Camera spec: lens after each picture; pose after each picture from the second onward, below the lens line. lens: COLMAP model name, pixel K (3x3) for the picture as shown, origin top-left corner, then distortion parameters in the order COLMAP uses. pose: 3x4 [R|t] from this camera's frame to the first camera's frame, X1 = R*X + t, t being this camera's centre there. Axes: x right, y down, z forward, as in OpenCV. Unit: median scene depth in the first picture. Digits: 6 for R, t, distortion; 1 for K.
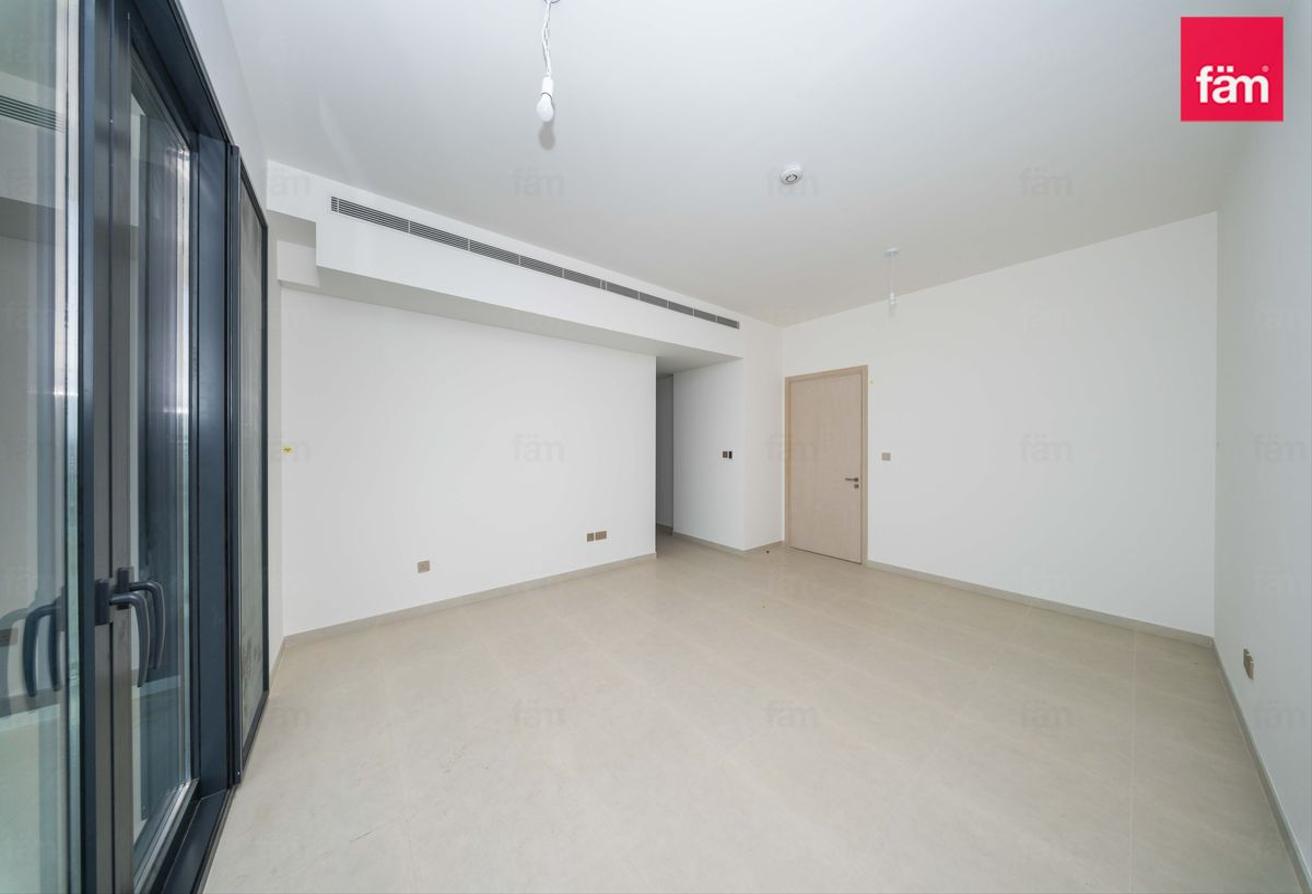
lens RADIAL K [[385.6, 0, 657.0], [0, 385.6, 443.3], [0, 0, 1]] dist [-0.000442, -0.000160]
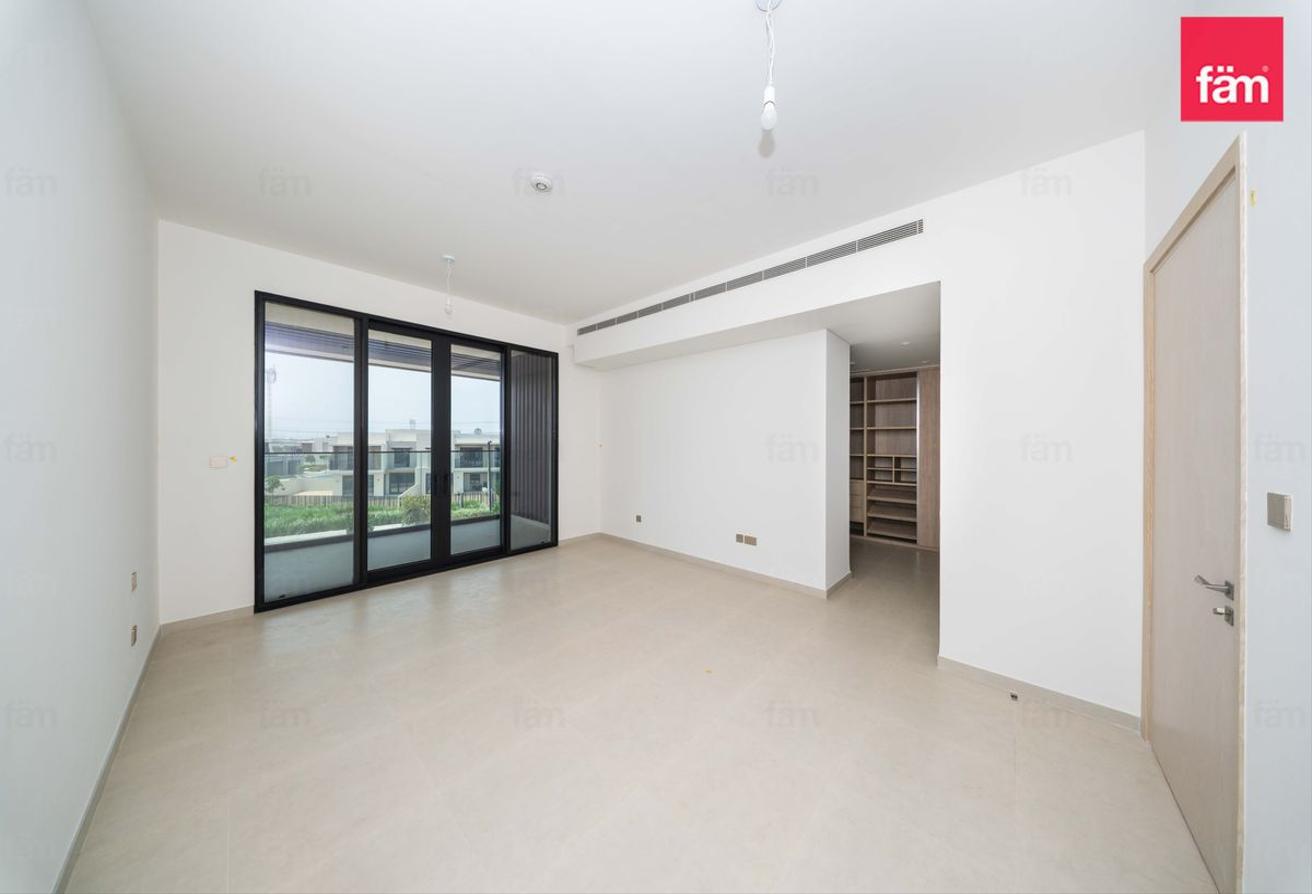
lens RADIAL K [[385.6, 0, 657.0], [0, 385.6, 443.3], [0, 0, 1]] dist [-0.000442, -0.000160]
pose [[0.150687, 0.001196, -0.988581, 0.127161], [-0.006967, 0.999976, 0.000148, -0.000211], [0.988557, 0.006865, 0.150691, 0.103606]]
